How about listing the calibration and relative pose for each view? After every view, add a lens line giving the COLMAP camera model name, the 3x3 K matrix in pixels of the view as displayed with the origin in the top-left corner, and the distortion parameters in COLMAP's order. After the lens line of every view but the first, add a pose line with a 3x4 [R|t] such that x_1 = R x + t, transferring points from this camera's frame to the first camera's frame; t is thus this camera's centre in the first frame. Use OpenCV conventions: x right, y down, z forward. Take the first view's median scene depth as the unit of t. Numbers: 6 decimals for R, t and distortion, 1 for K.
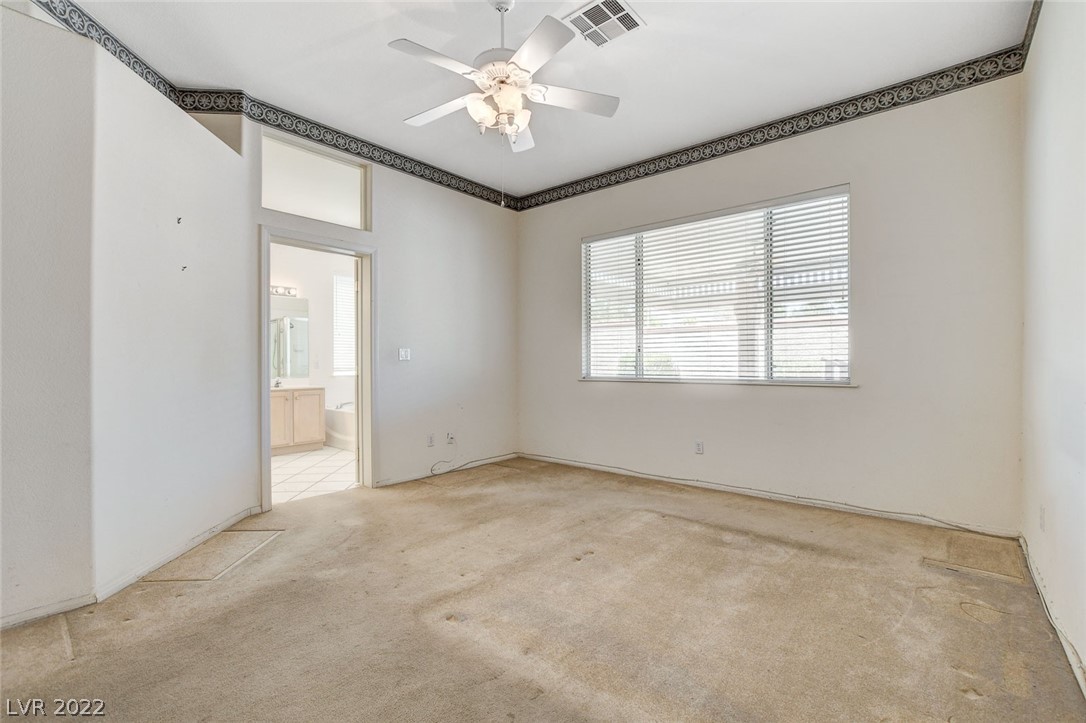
lens RADIAL K [[484.6, 0, 548.9], [0, 484.6, 367.0], [0, 0, 1]] dist [-0.029884, 0.003966]
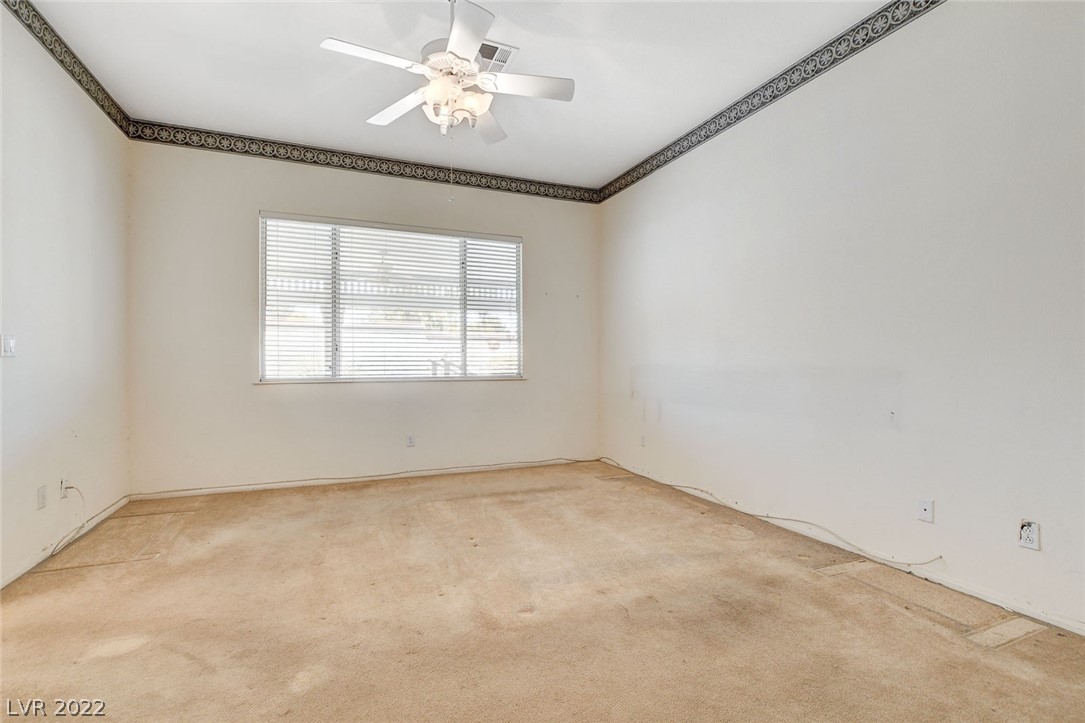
lens RADIAL K [[484.1, 0, 552.0], [0, 484.1, 359.9], [0, 0, 1]] dist [-0.029884, 0.003966]
pose [[0.439384, 0.006781, 0.898274, -0.588489], [0.005694, 0.999930, -0.010333, -0.001265], [-0.898281, 0.009655, 0.439315, 0.265446]]
